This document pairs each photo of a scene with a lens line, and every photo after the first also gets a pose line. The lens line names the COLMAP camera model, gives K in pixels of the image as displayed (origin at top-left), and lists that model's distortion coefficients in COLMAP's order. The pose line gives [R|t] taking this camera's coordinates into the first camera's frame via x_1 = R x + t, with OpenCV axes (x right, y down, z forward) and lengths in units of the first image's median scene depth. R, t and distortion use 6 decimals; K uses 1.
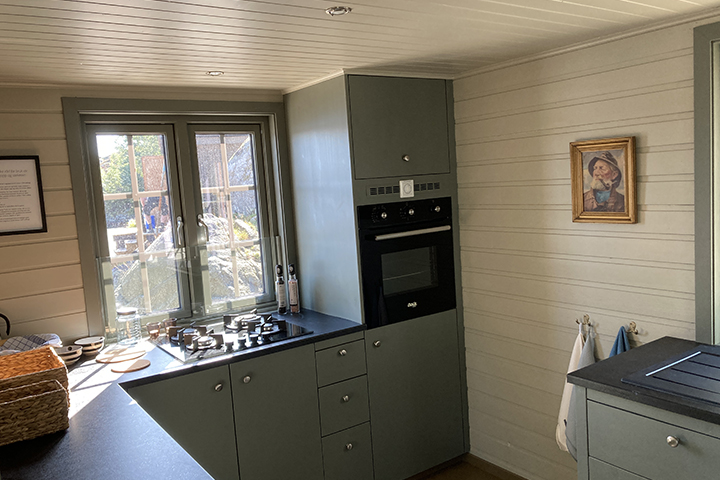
lens RADIAL K [[593.5, 0, 360.3], [0, 593.5, 240.3], [0, 0, 1]] dist [0.029636, -0.038993]
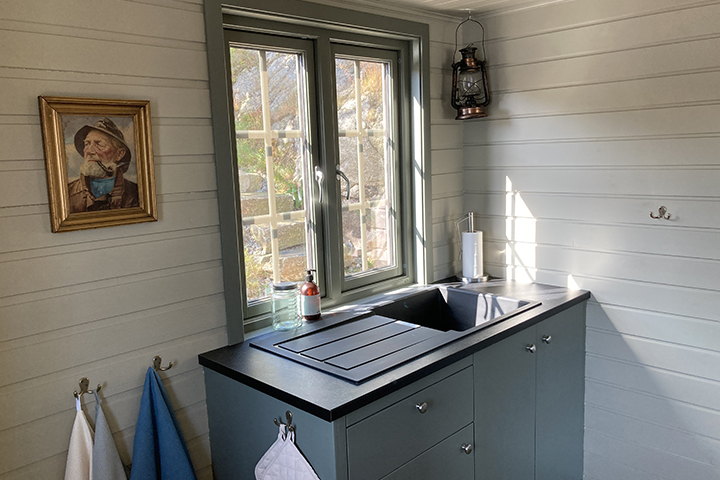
lens RADIAL K [[593.5, 0, 360.1], [0, 593.5, 236.9], [0, 0, 1]] dist [0.029636, -0.038993]
pose [[-0.171983, -0.075686, 0.982188, -0.294794], [0.147350, 0.983851, 0.101615, -0.044467], [-0.974017, 0.162201, -0.158053, 0.842563]]
